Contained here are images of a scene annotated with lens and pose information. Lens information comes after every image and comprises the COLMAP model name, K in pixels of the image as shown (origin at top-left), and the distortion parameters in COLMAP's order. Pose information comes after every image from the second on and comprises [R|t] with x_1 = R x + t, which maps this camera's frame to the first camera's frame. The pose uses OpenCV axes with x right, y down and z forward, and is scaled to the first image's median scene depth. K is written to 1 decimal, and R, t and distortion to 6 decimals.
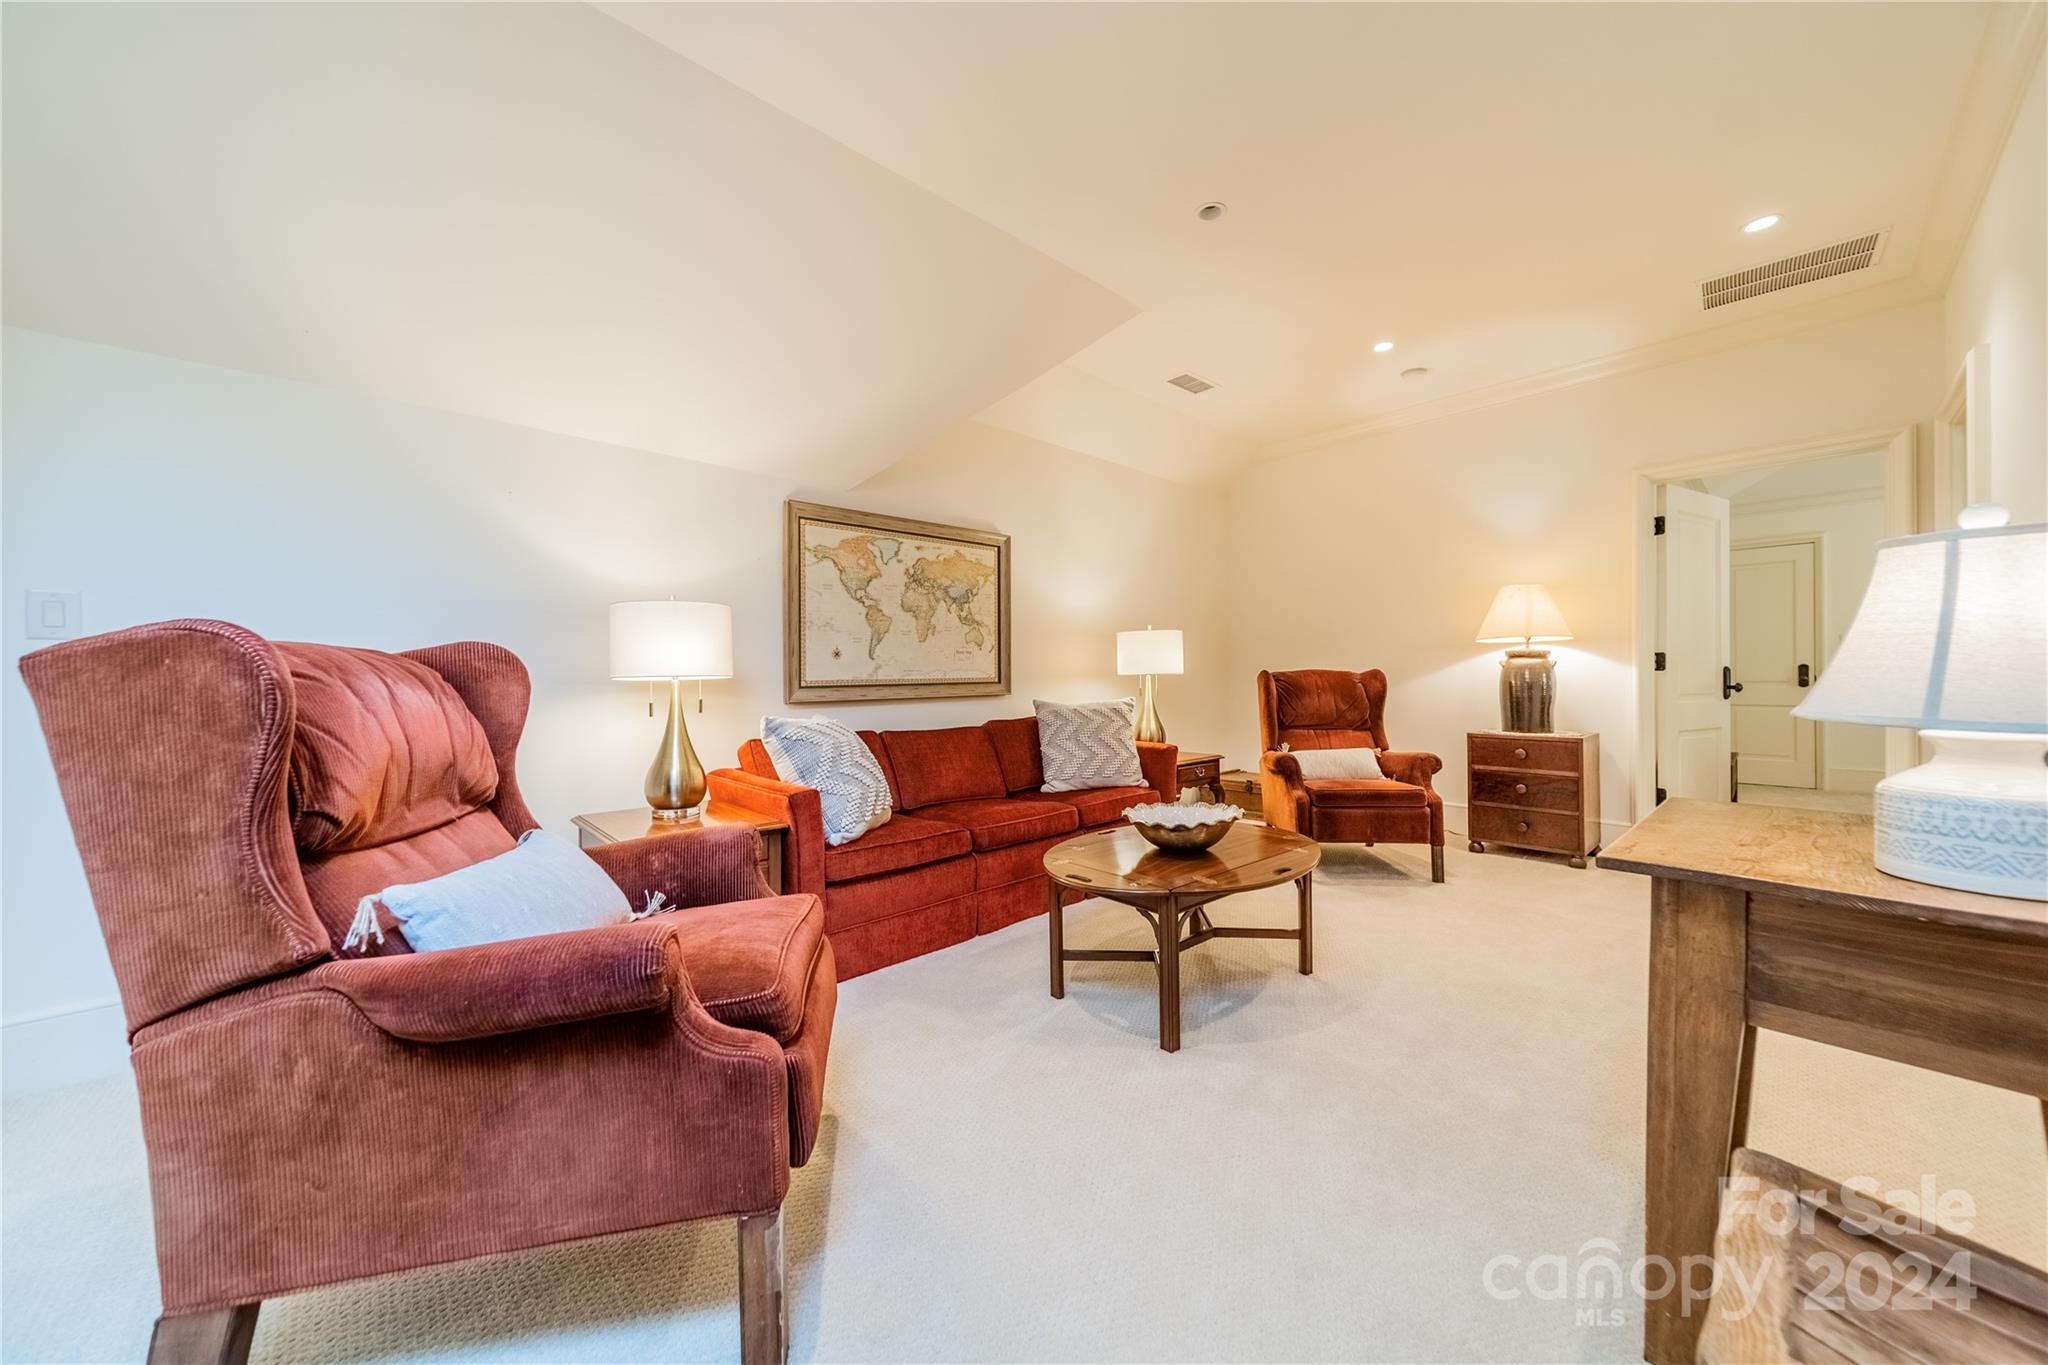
lens RADIAL K [[728.6, 0, 1028.1], [0, 728.6, 672.0], [0, 0, 1]] dist [0.000008, -0.000097]
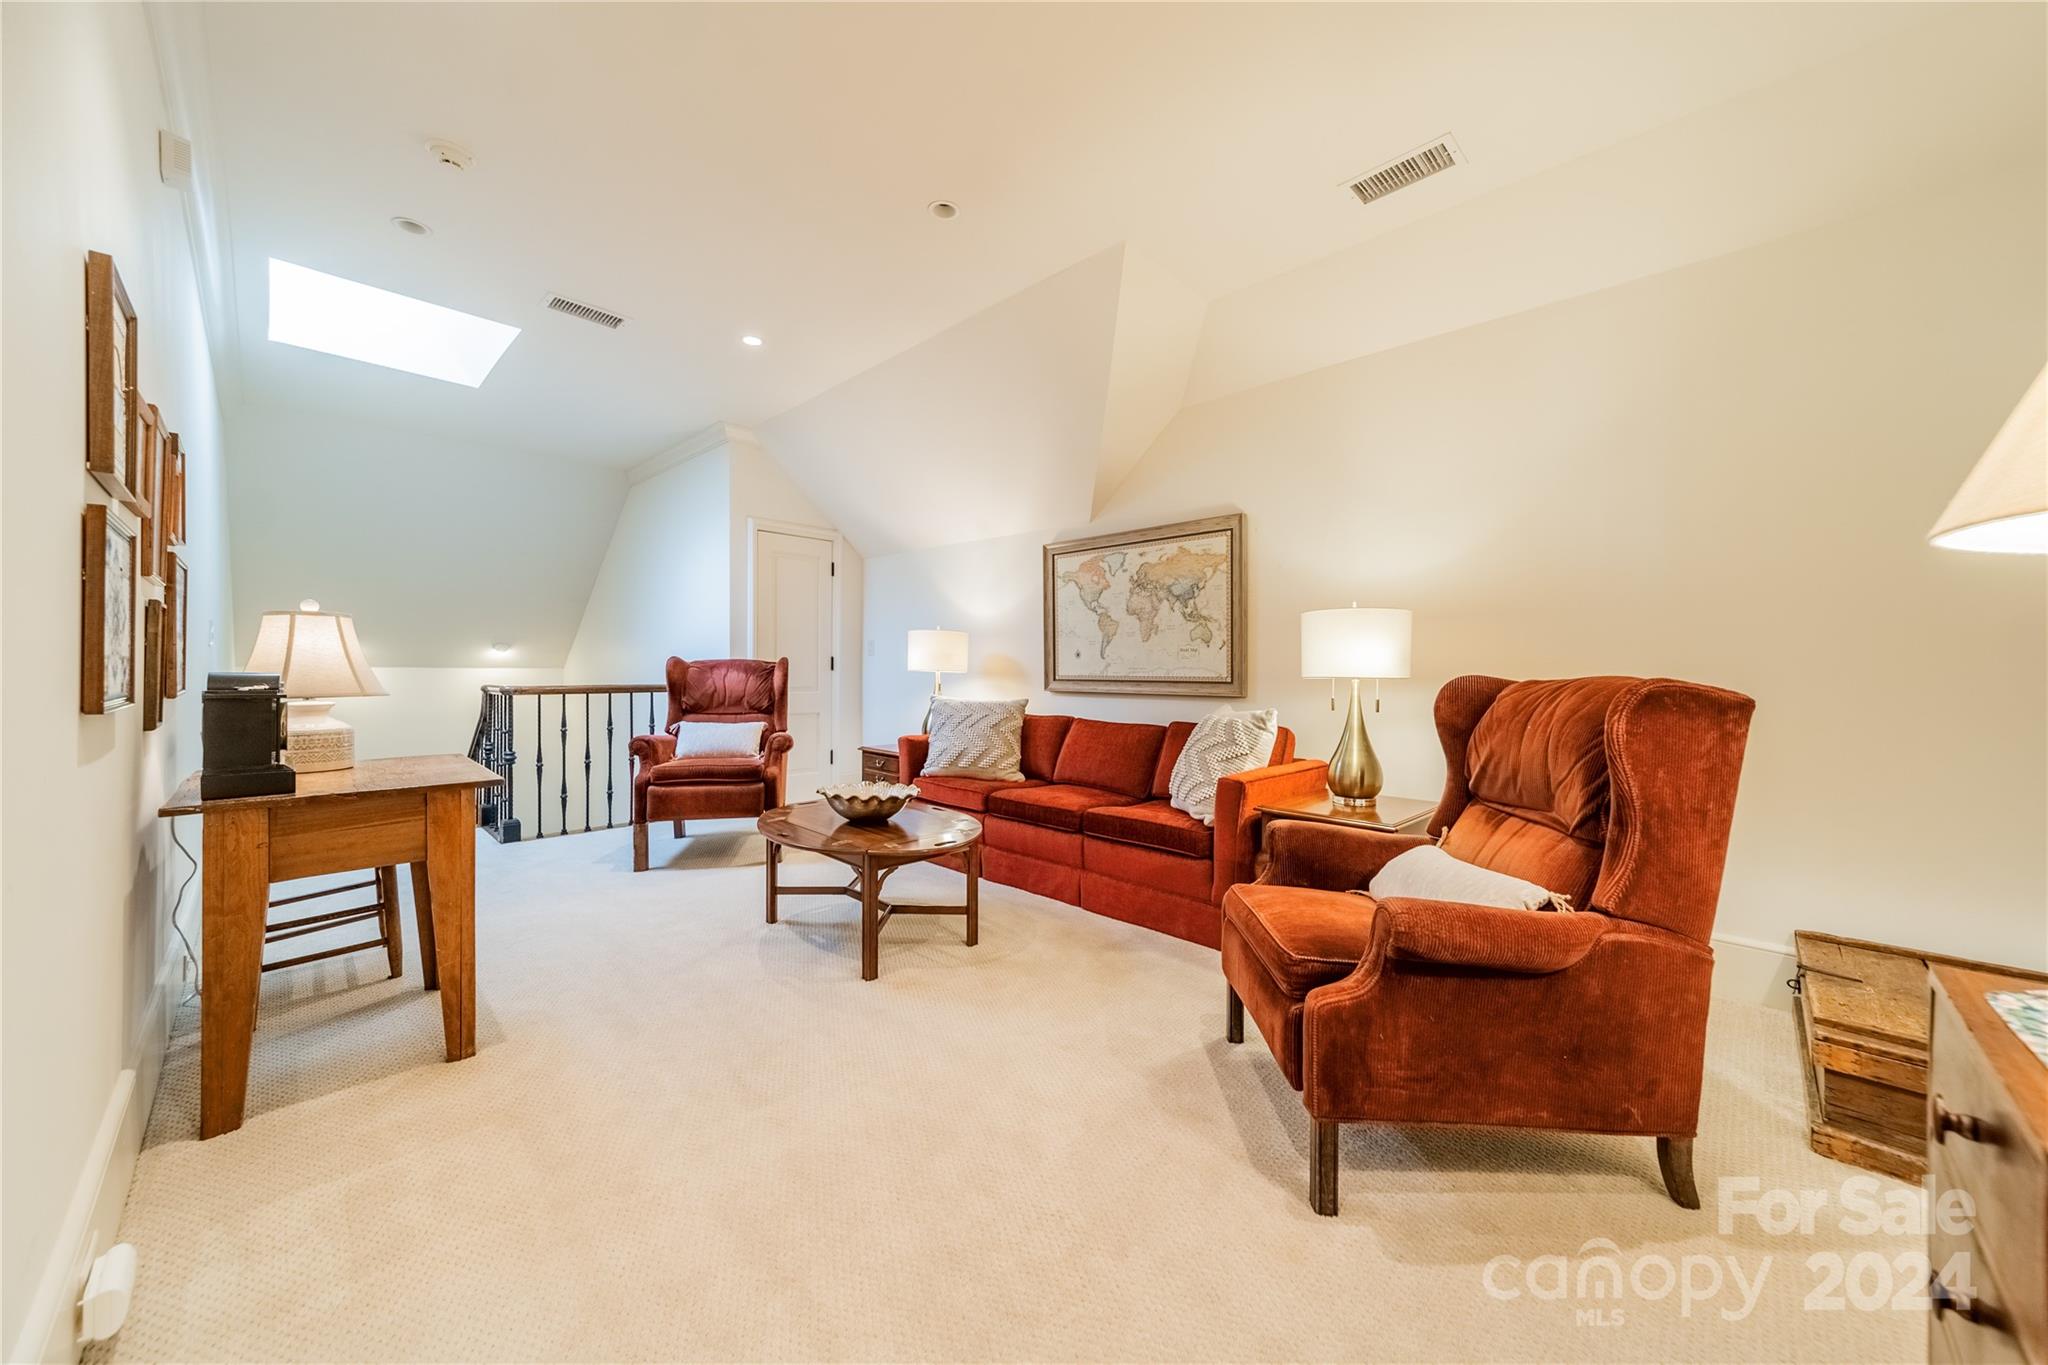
lens RADIAL K [[728.6, 0, 1028.1], [0, 728.6, 672.0], [0, 0, 1]] dist [0.000008, -0.000097]
pose [[0.047307, 0.012072, -0.998807, 0.932179], [-0.005880, 0.999913, 0.011806, -0.008589], [0.998863, 0.005314, 0.047374, 0.795368]]
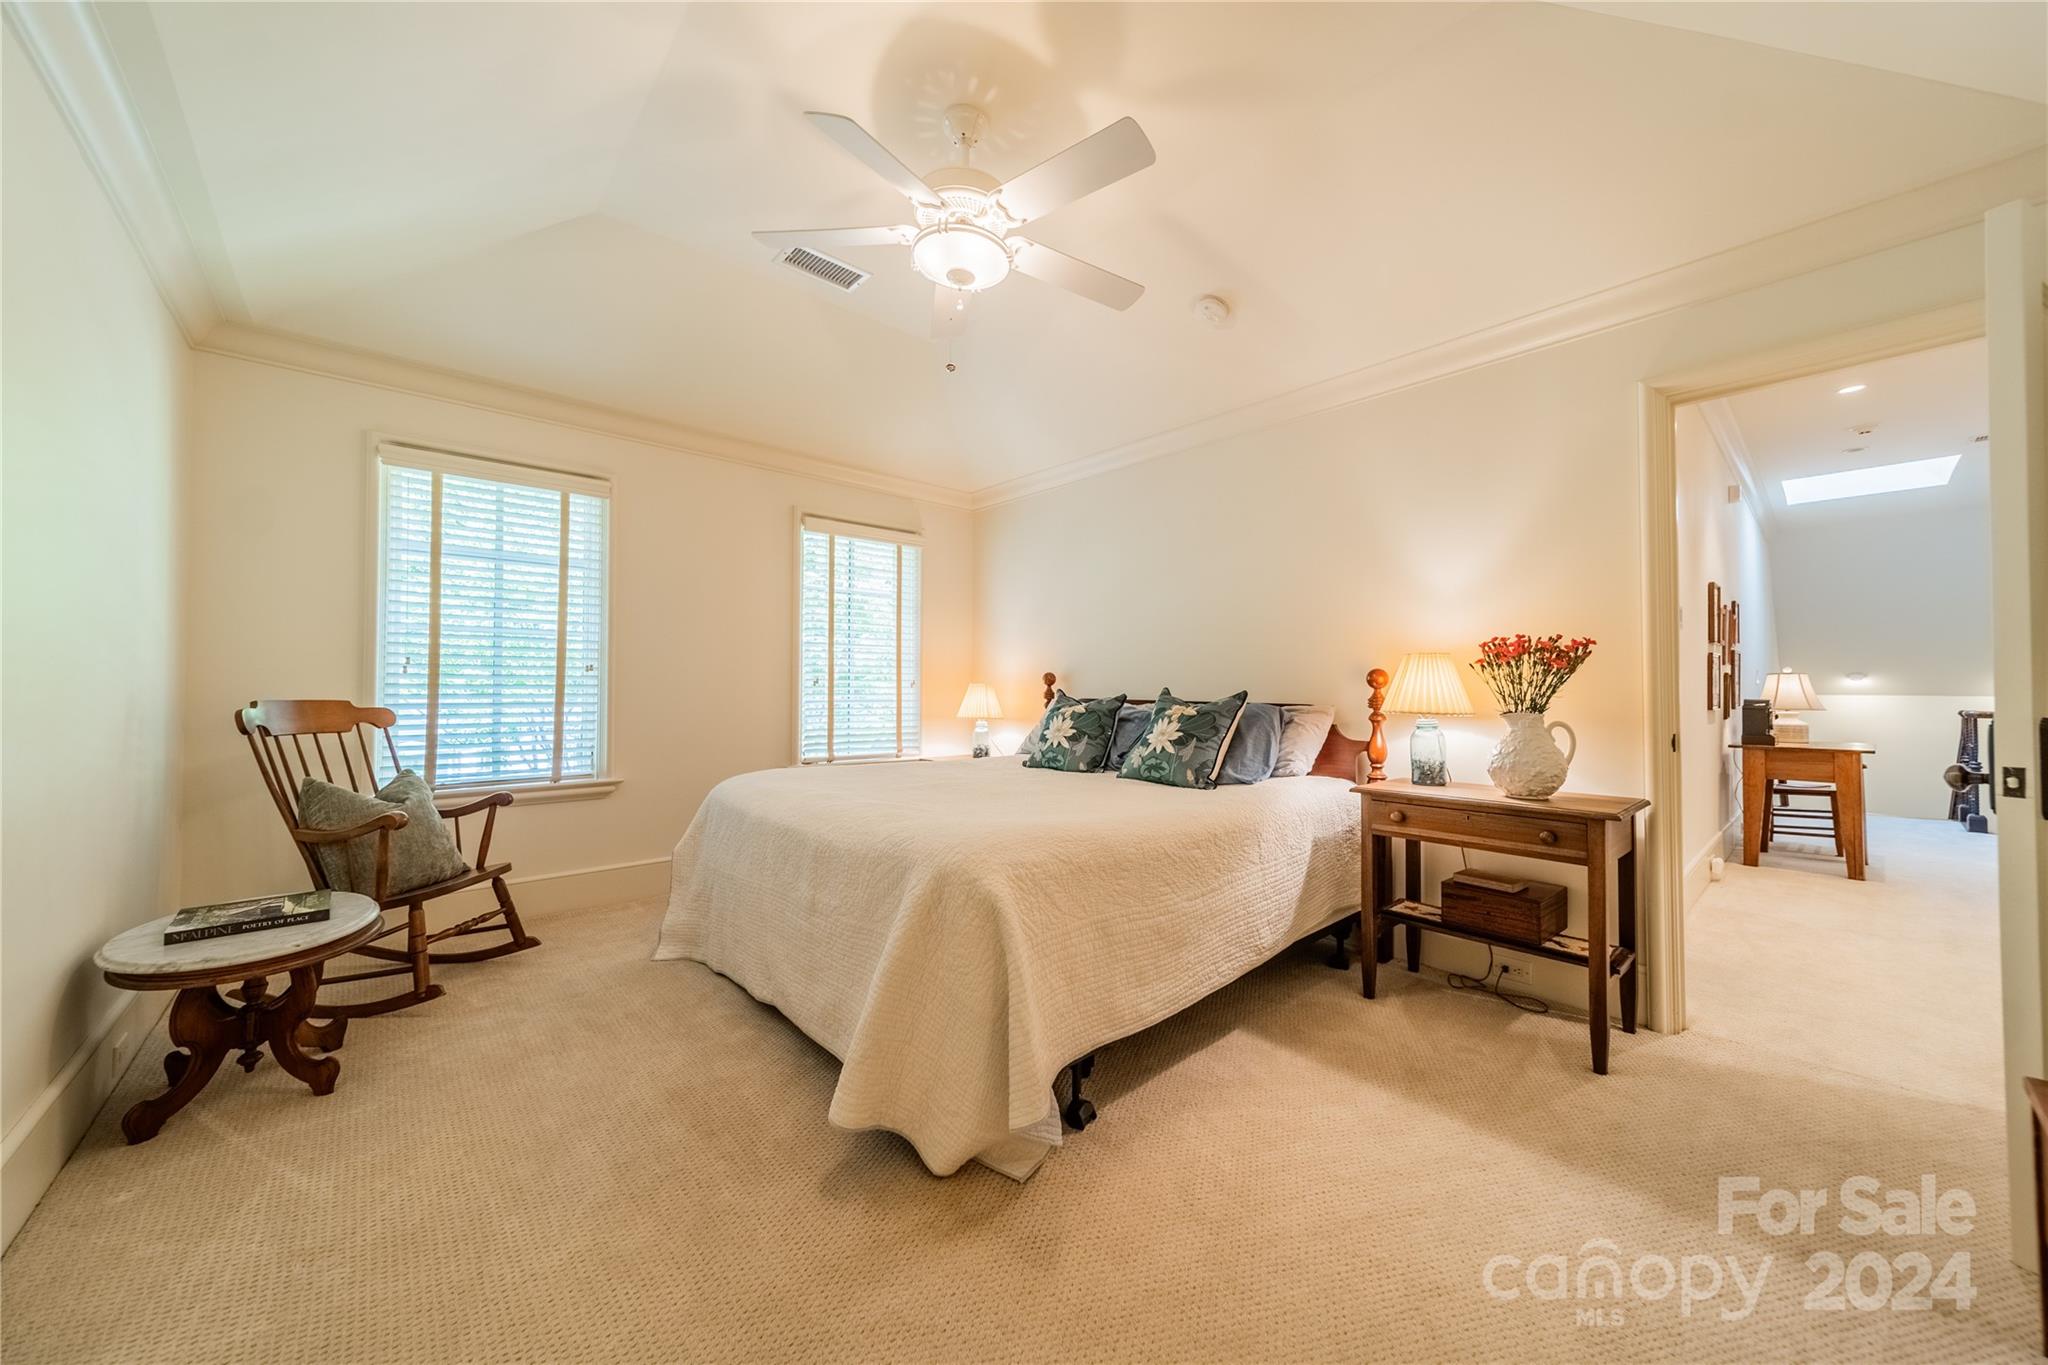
lens RADIAL K [[728.6, 0, 1028.1], [0, 728.6, 672.0], [0, 0, 1]] dist [0.000008, -0.000097]
pose [[-0.999528, 0.000215, 0.030730, 1.635639], [-0.000381, 0.999812, -0.019380, -0.021129], [-0.030728, -0.019382, -0.999340, 1.584668]]
